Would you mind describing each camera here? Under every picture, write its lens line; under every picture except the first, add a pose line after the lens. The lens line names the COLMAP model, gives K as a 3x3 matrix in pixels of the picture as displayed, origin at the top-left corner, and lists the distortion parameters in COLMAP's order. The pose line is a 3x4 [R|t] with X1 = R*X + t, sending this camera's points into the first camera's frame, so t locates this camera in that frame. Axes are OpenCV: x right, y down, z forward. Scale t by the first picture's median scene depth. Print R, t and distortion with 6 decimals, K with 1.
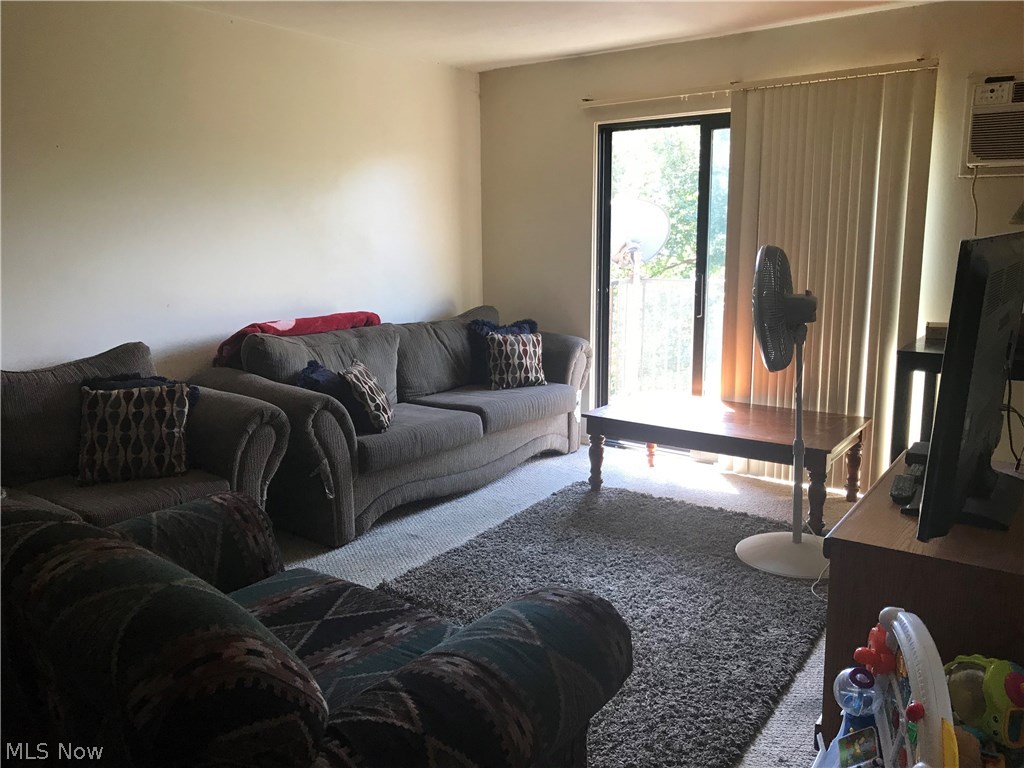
lens RADIAL K [[839.5, 0, 512.0], [0, 839.5, 384.0], [0, 0, 1]] dist [-0.002249, -0.002613]
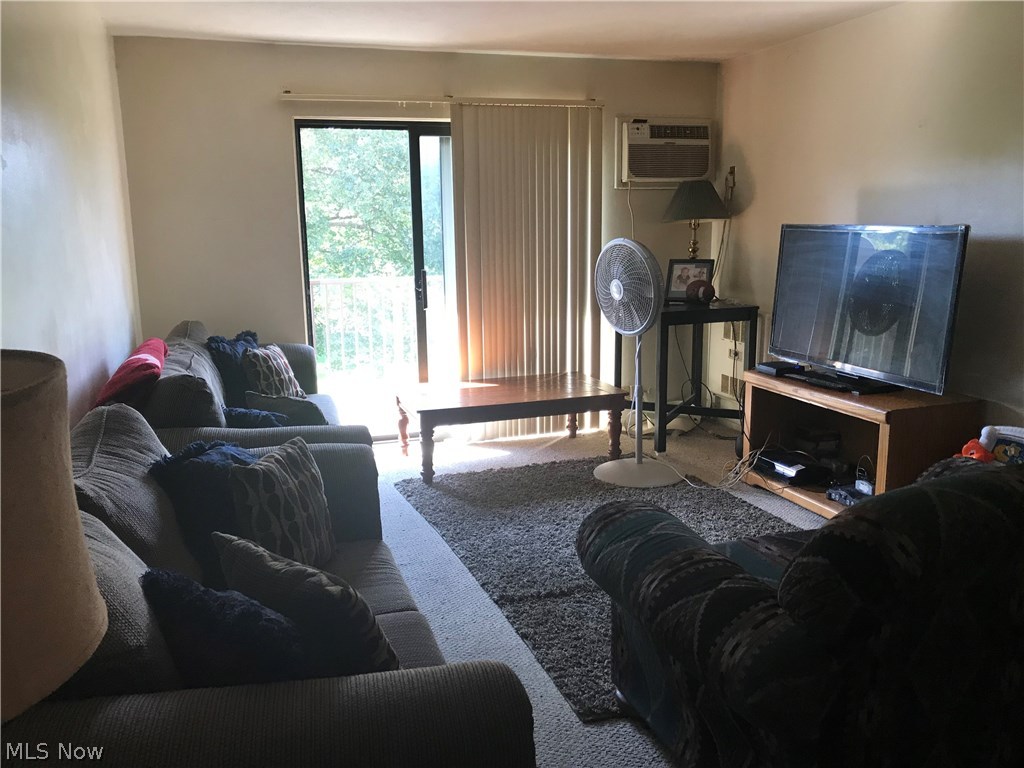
lens RADIAL K [[836.9, 0, 512.0], [0, 836.9, 384.0], [0, 0, 1]] dist [0.002493, -0.003317]
pose [[0.553486, -0.155330, 0.818245, -0.650381], [0.166962, 0.983204, 0.073706, -0.048451], [-0.815951, 0.095821, 0.570124, 0.322802]]
